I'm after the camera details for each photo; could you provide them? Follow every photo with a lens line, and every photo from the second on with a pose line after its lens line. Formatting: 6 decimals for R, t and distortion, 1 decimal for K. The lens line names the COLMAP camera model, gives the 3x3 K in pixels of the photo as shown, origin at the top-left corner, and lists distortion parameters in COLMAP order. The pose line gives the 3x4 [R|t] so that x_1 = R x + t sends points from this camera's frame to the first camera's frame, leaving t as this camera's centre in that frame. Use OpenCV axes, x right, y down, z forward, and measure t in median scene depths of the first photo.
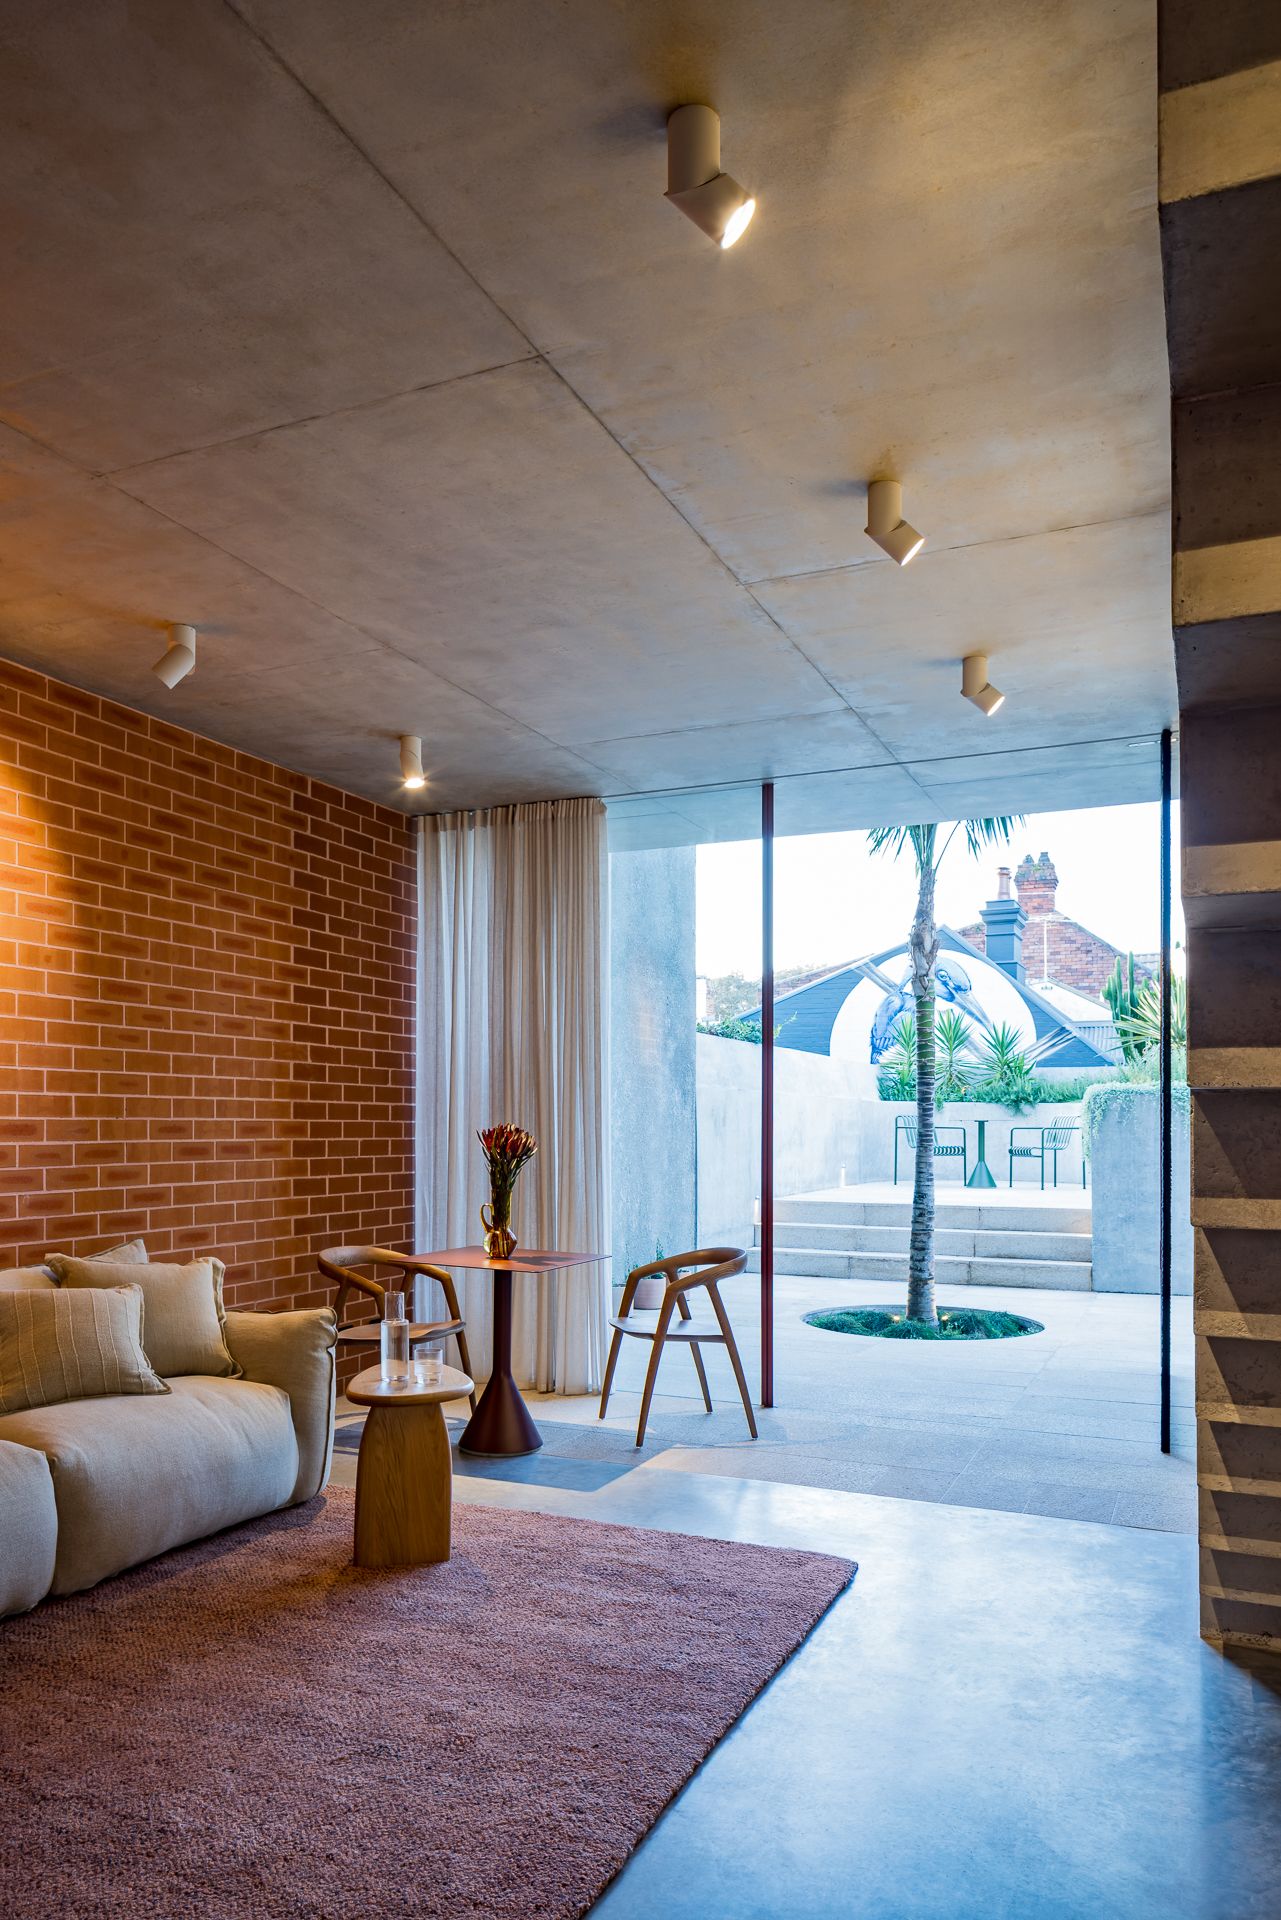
lens RADIAL K [[1333.6, 0, 644.8], [0, 1333.6, 1112.9], [0, 0, 1]] dist [-0.012379, 0.003798]
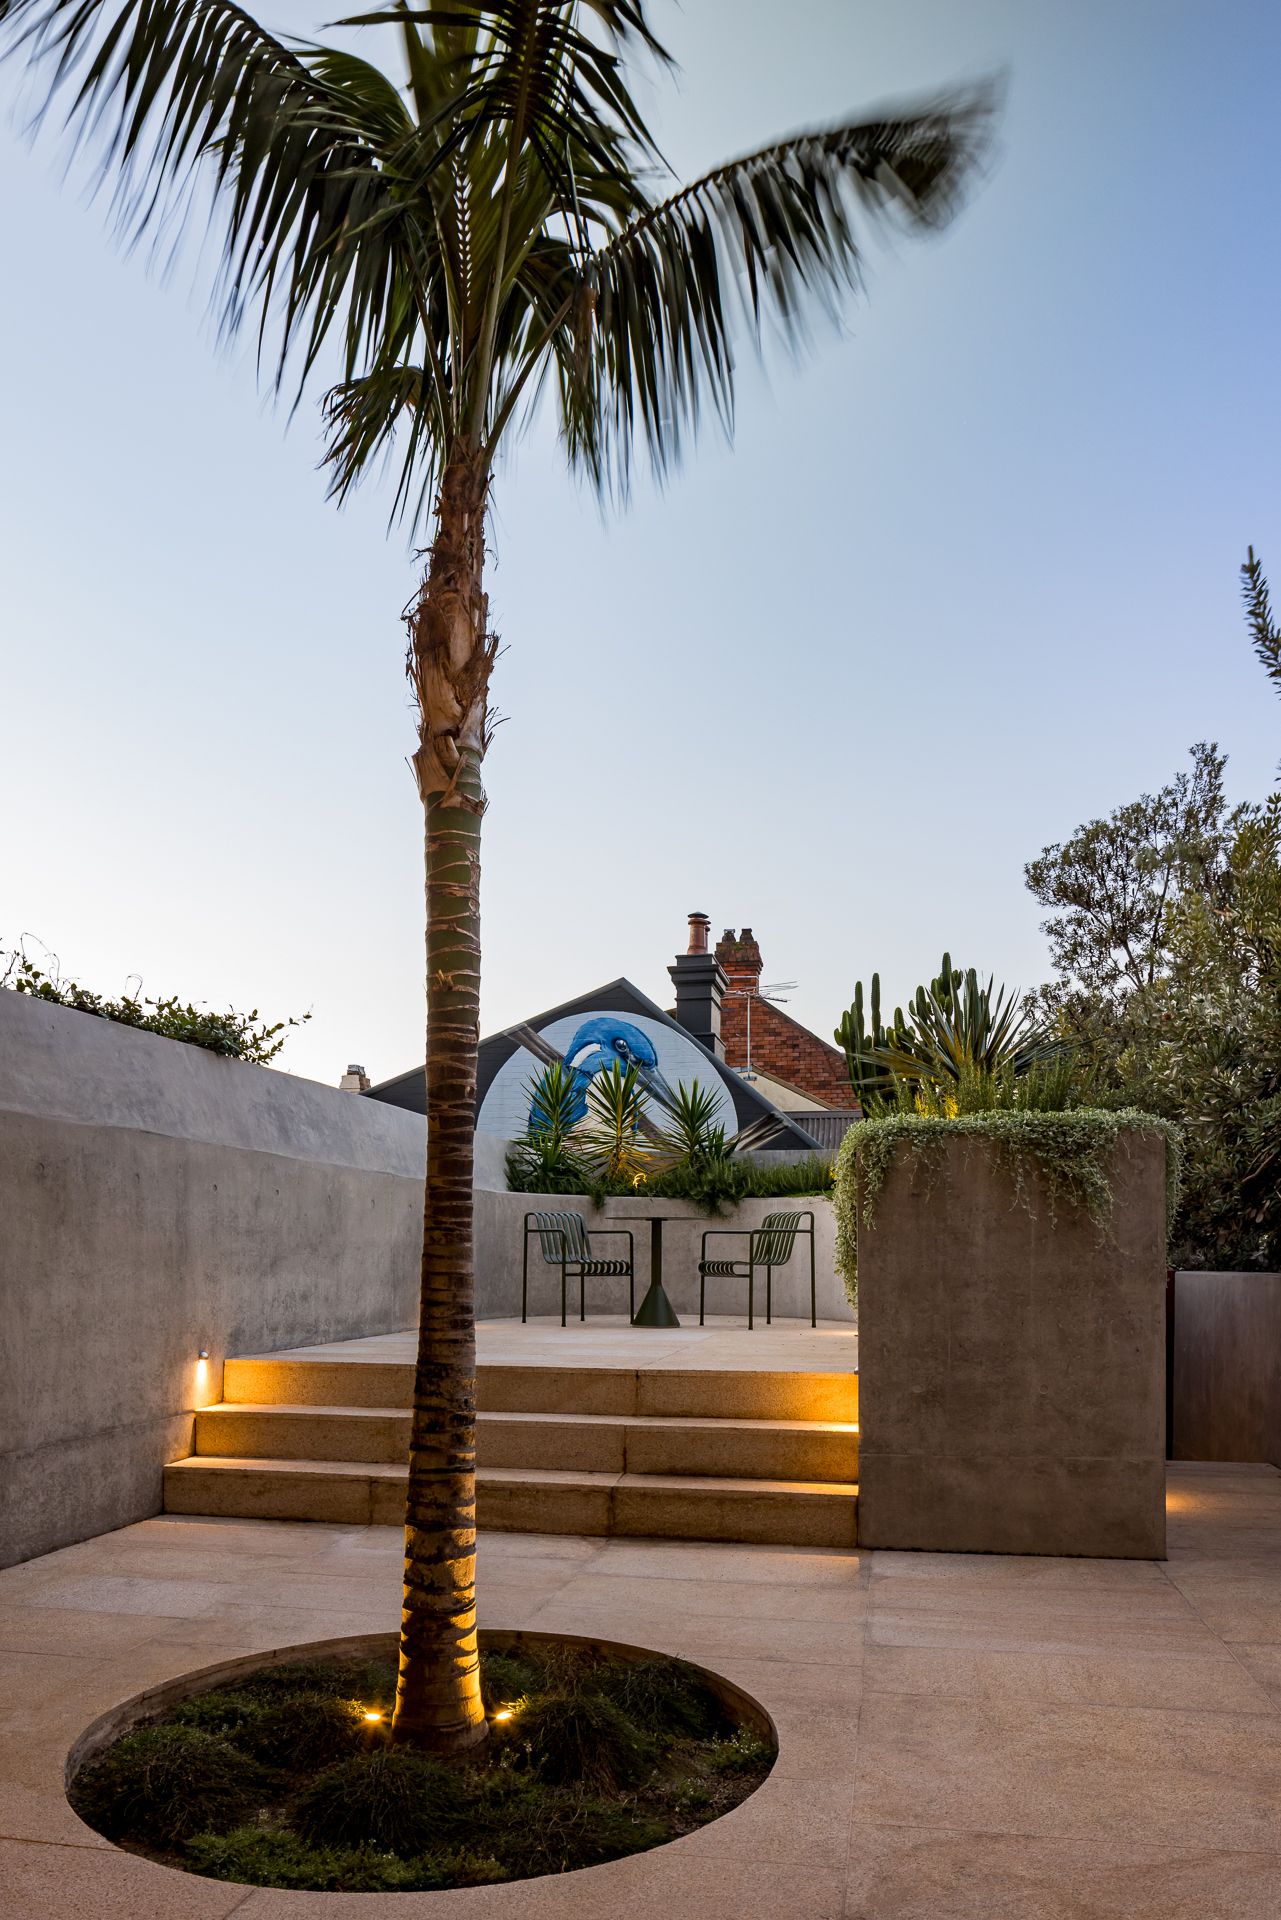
lens RADIAL K [[1244.4, 0, 636.3], [0, 1244.4, 1249.6], [0, 0, 1]] dist [-0.032838, -0.003519]
pose [[0.978358, 0.002991, 0.206898, 0.281069], [-0.003380, 0.999993, 0.001527, 0.044307], [-0.206892, -0.002193, 0.978361, 0.989357]]
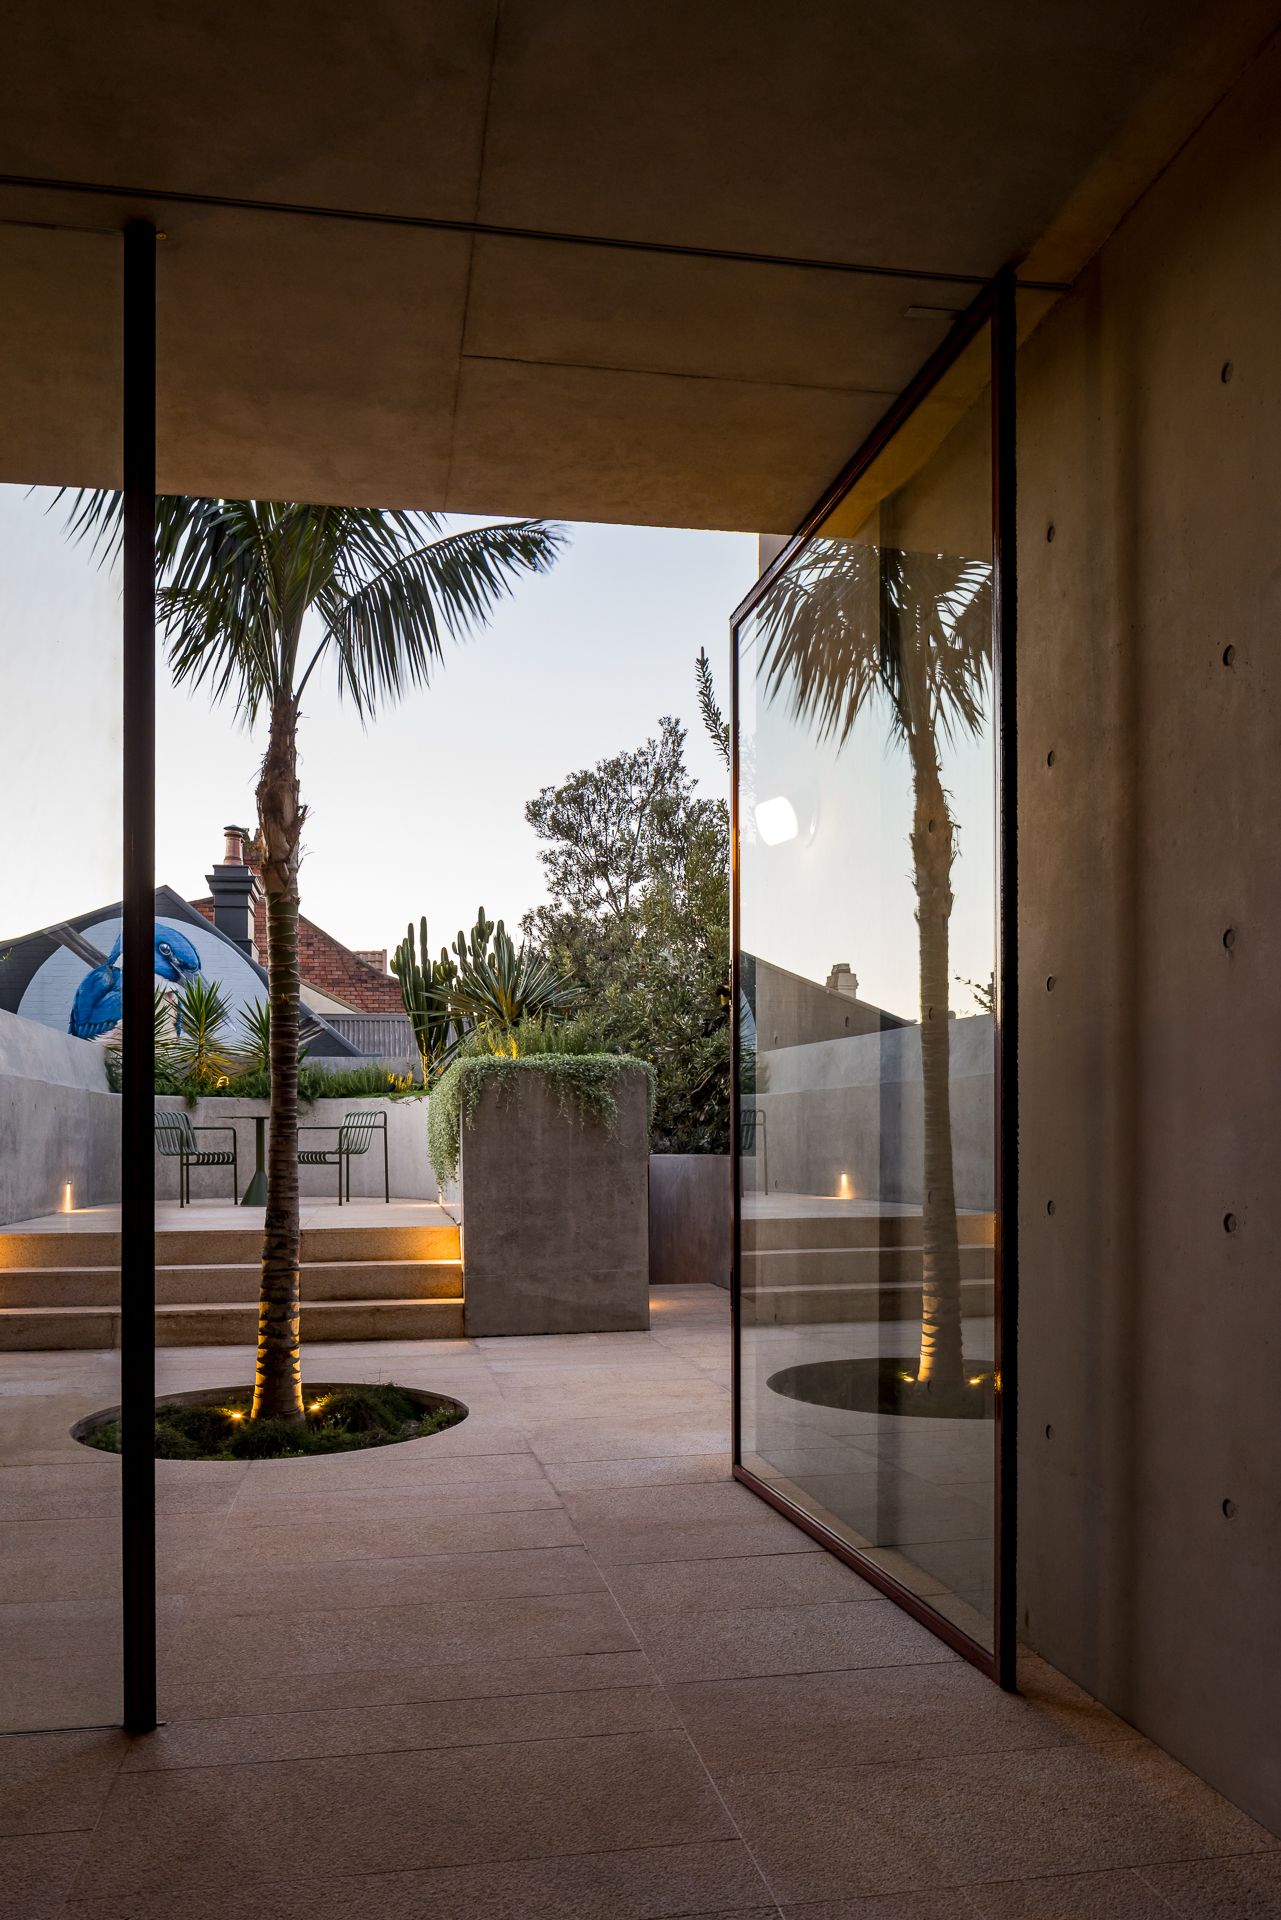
lens RADIAL K [[1334.7, 0, 604.6], [0, 1334.7, 1123.5], [0, 0, 1]] dist [-0.005684, -0.000733]
pose [[0.831414, -0.000061, 0.555653, -0.017489], [0.005279, 0.999956, -0.007789, 0.037055], [-0.555628, 0.009409, 0.831378, 0.583741]]
